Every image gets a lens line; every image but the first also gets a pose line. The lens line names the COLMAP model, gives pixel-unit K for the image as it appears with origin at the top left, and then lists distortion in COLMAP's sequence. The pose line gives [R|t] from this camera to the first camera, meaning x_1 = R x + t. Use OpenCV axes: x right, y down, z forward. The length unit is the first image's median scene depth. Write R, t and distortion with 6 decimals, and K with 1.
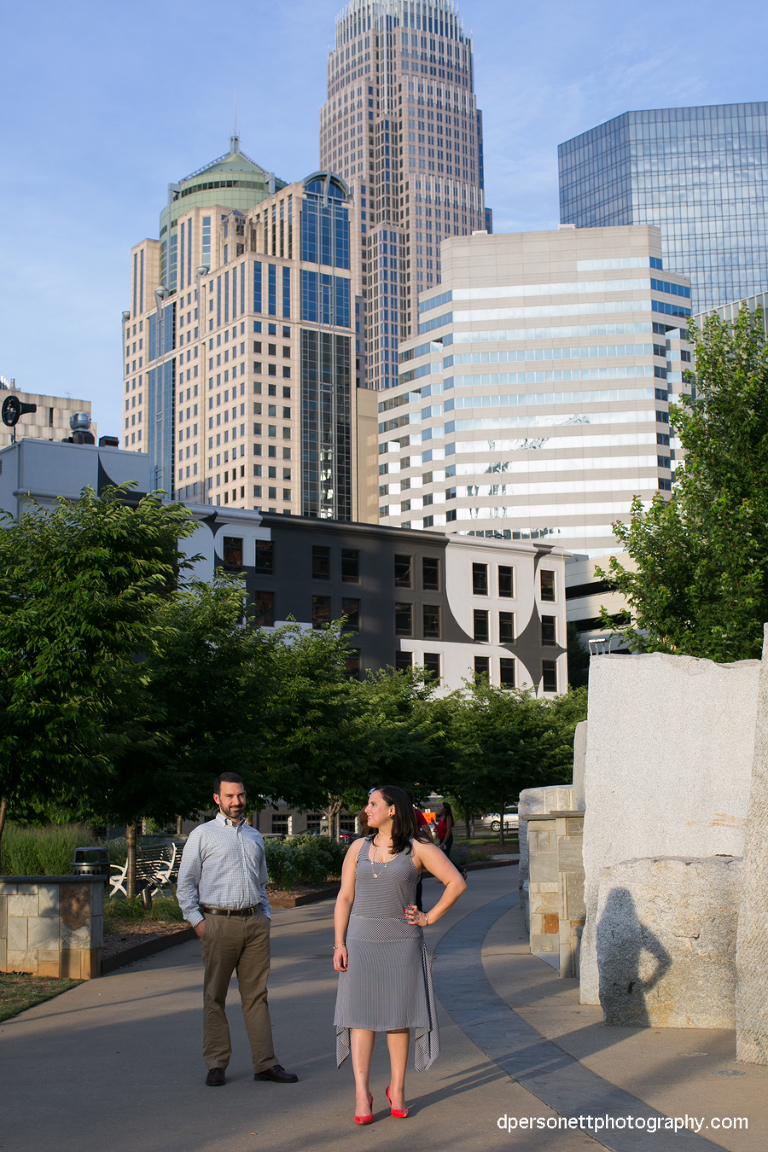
lens RADIAL K [[1731.0, 0, 406.1], [0, 1731.0, 601.8], [0, 0, 1]] dist [-0.150784, 0.176260]
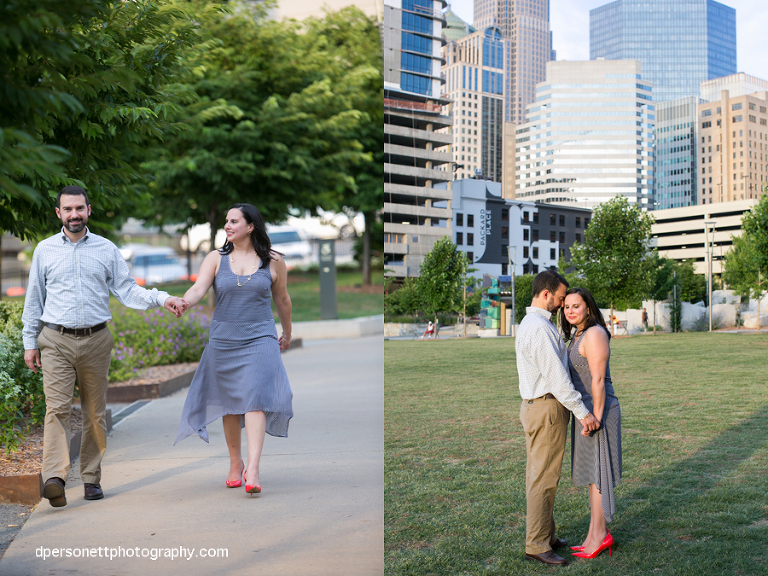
lens RADIAL K [[908.4, 0, 566.0], [0, 908.4, 288.3], [0, 0, 1]] dist [-0.124260, 0.034853]
pose [[0.992961, 0.016304, 0.117314, -0.086902], [-0.027988, 0.994728, 0.098654, -0.025157], [-0.115087, -0.101243, 0.988183, -0.224459]]
